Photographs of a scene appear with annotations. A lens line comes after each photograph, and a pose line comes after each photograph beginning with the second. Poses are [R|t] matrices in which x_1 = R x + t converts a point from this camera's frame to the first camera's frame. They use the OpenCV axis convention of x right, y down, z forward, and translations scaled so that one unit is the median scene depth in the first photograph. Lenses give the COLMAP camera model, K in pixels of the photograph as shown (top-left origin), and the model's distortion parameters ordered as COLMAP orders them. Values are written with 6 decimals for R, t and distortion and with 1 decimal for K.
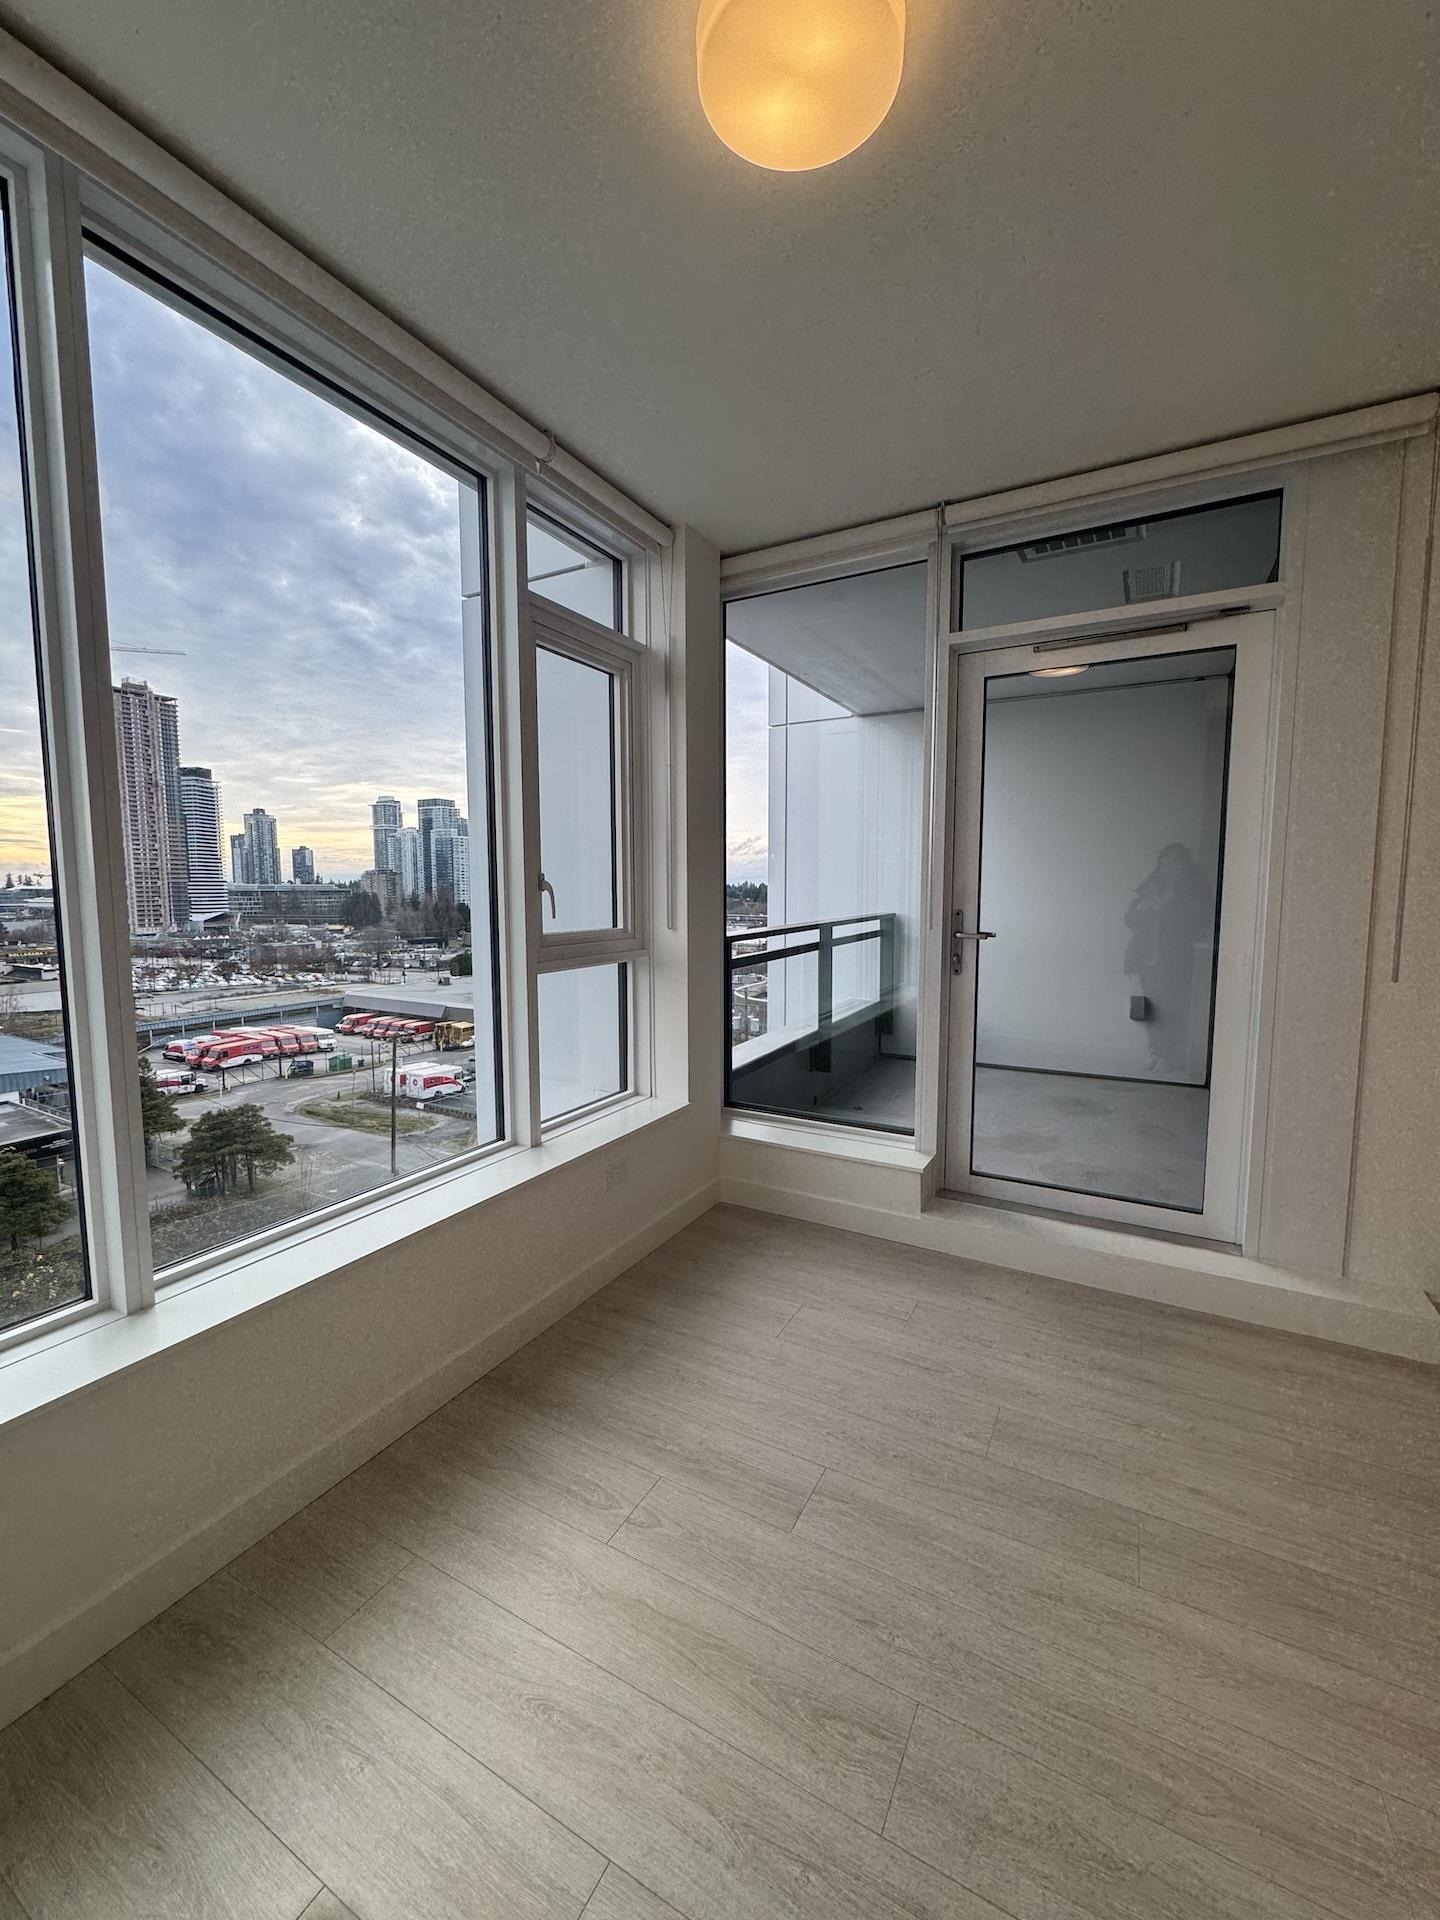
lens RADIAL K [[767.7, 0, 720.0], [0, 767.7, 960.0], [0, 0, 1]] dist [-0.001175, 0.000129]
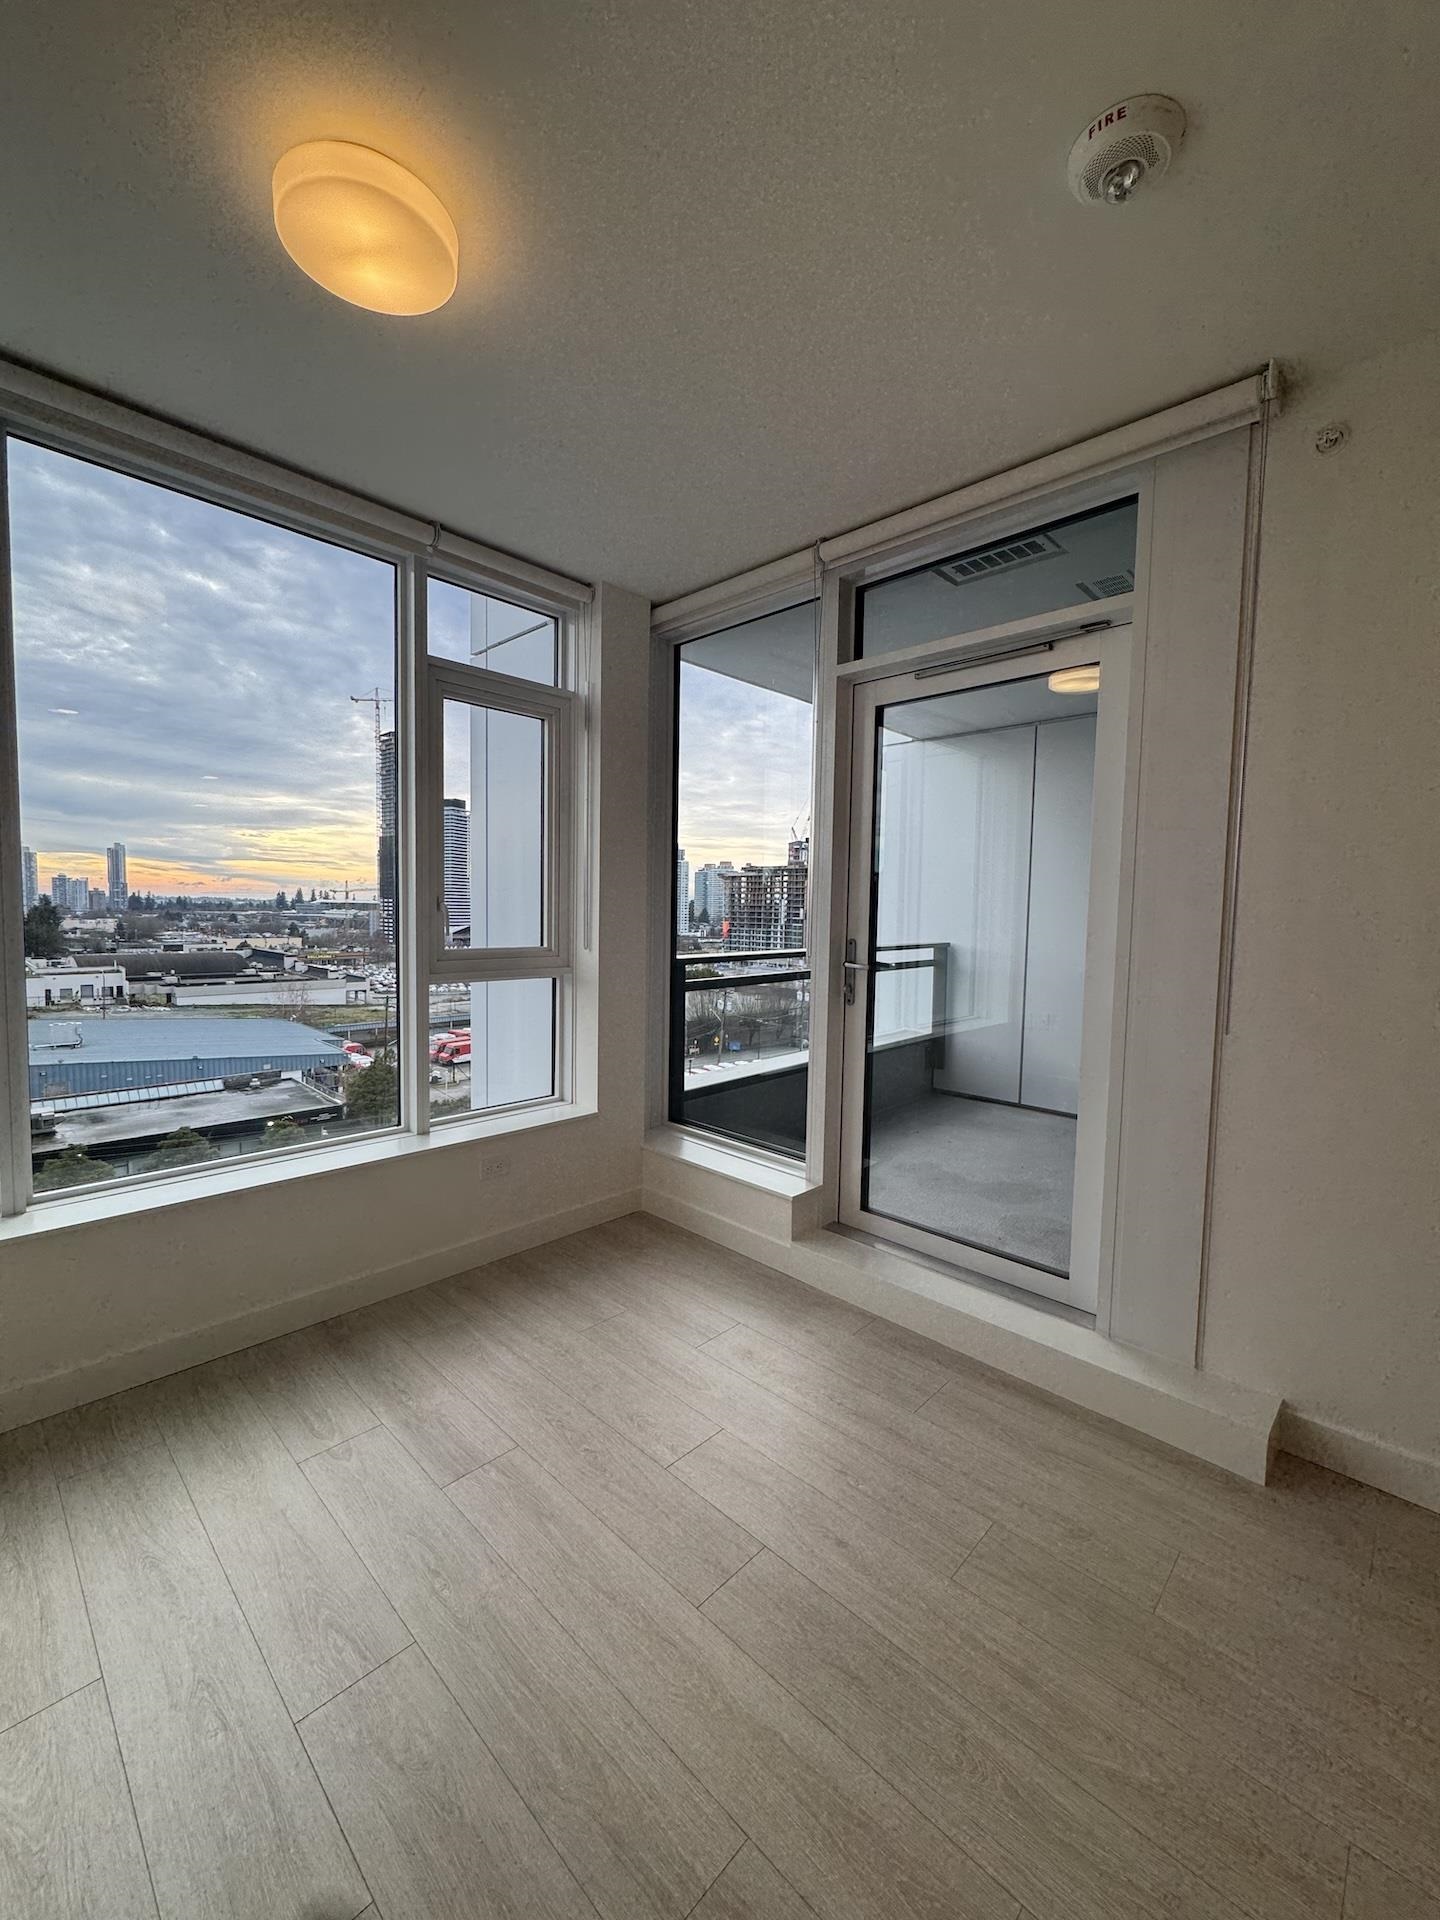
lens RADIAL K [[769.3, 0, 720.0], [0, 769.3, 960.0], [0, 0, 1]] dist [-0.002389, -0.000102]
pose [[0.966222, 0.035912, -0.255197, 0.405229], [-0.043606, 0.998747, -0.024551, -0.006681], [0.253995, 0.034850, 0.966577, -0.001530]]
